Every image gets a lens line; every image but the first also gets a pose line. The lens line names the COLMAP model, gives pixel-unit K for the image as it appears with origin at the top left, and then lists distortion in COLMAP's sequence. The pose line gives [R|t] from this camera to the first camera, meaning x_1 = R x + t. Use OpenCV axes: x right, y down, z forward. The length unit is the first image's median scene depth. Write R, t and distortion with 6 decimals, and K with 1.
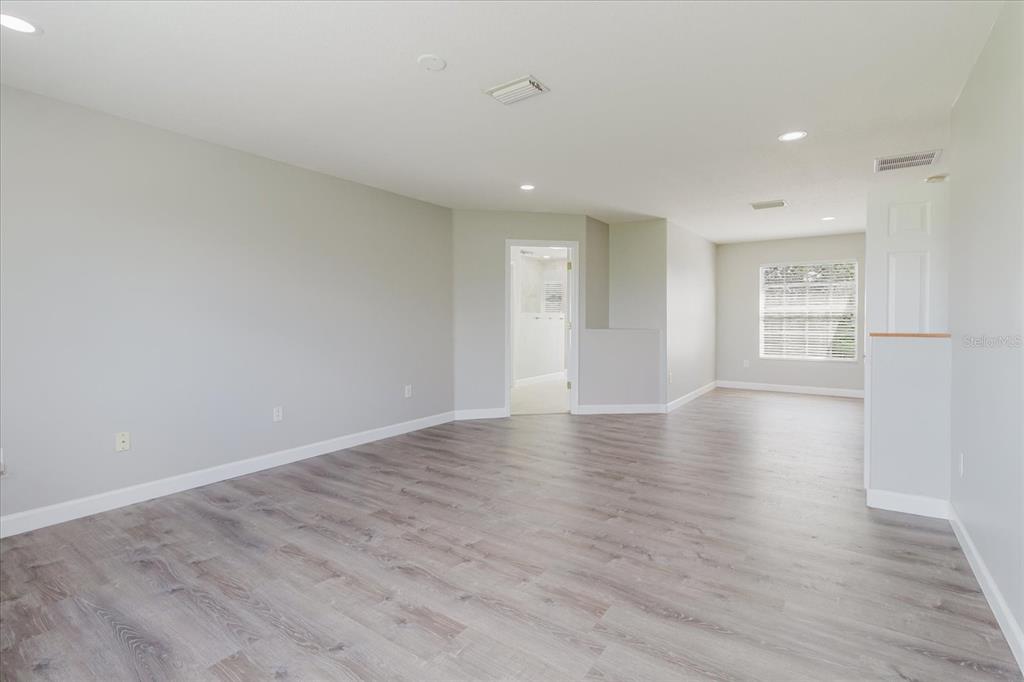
lens RADIAL K [[481.9, 0, 509.9], [0, 481.9, 325.3], [0, 0, 1]] dist [0.000215, 0.000051]
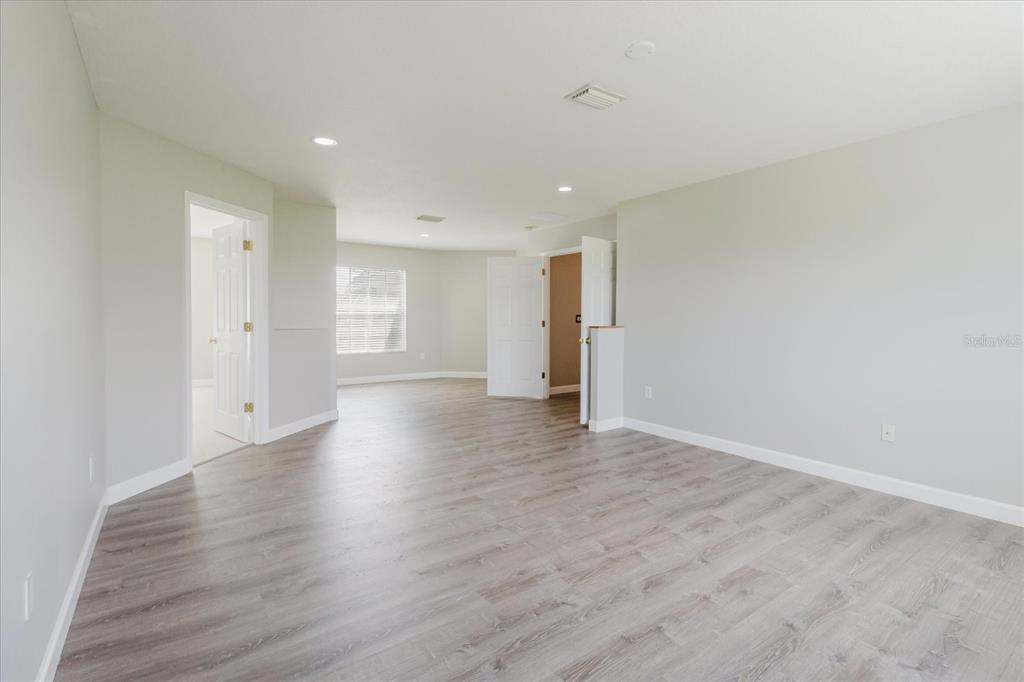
lens RADIAL K [[492.5, 0, 536.0], [0, 492.5, 320.4], [0, 0, 1]] dist [0.003294, 0.000664]
pose [[0.304818, -0.008493, 0.952373, -1.073278], [0.012390, 0.999911, 0.004951, -0.015960], [-0.952330, 0.010291, 0.304896, 0.819462]]
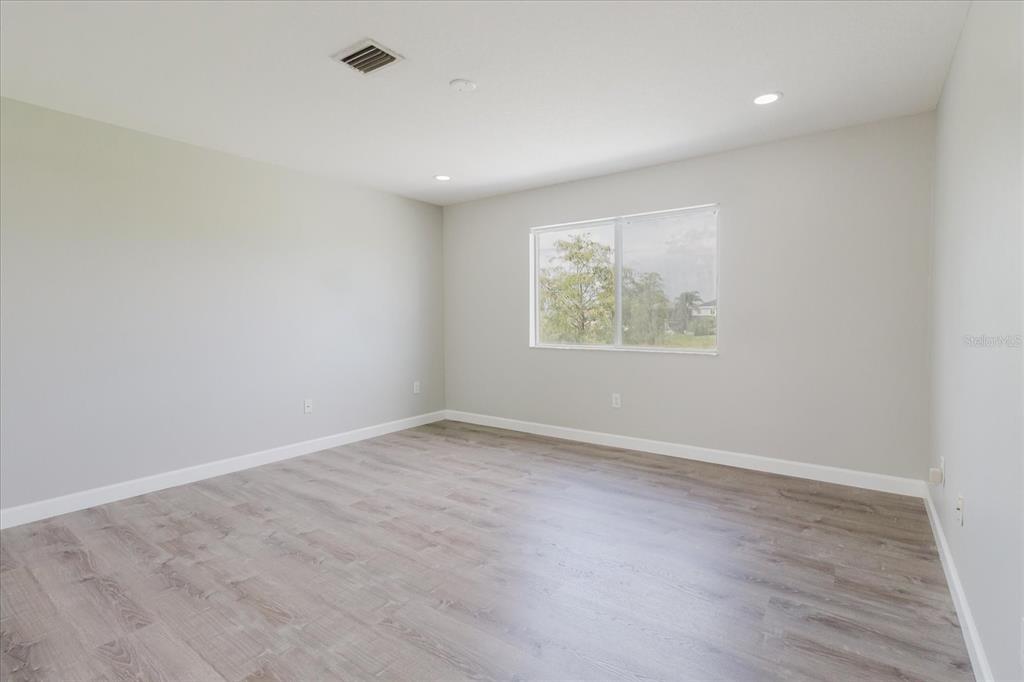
lens RADIAL K [[481.9, 0, 509.9], [0, 481.9, 325.3], [0, 0, 1]] dist [0.000215, 0.000051]
pose [[-0.999822, 0.005143, 0.018135, -0.261607], [0.005800, 0.999322, 0.036348, -0.033075], [-0.017936, 0.036446, -0.999175, 1.959075]]
